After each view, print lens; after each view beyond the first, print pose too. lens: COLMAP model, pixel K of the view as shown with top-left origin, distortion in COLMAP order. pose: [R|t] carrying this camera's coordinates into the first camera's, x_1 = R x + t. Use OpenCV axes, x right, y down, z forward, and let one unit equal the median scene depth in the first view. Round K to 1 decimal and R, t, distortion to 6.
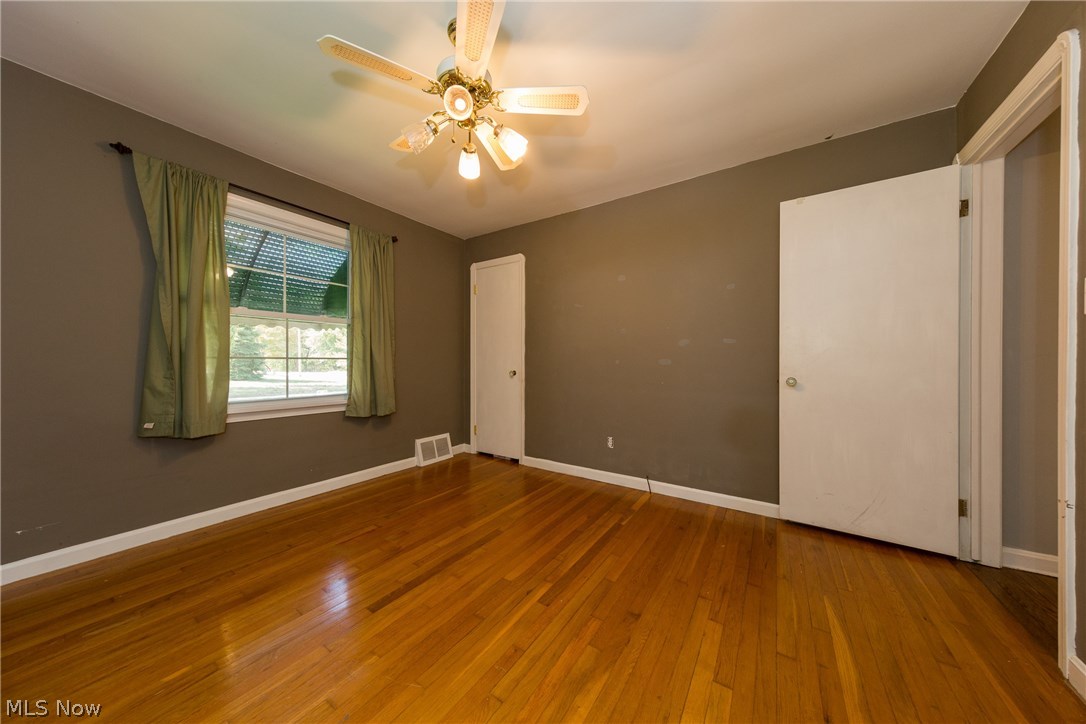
lens RADIAL K [[346.1, 0, 548.5], [0, 346.1, 364.5], [0, 0, 1]] dist [0.008393, -0.000110]
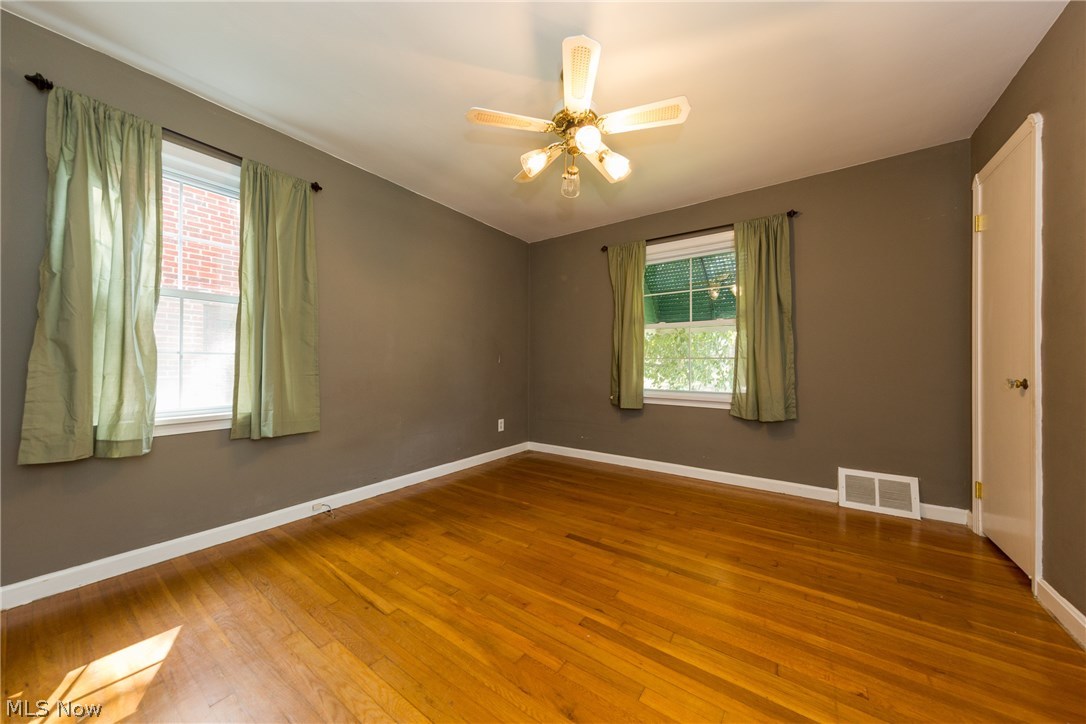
lens RADIAL K [[367.2, 0, 545.5], [0, 367.2, 366.1], [0, 0, 1]] dist [0.000775, 0.000024]
pose [[-0.029200, 0.005077, -0.999561, 0.540940], [-0.011192, 0.999923, 0.005406, 0.007070], [0.999511, 0.011345, -0.029141, 0.524831]]
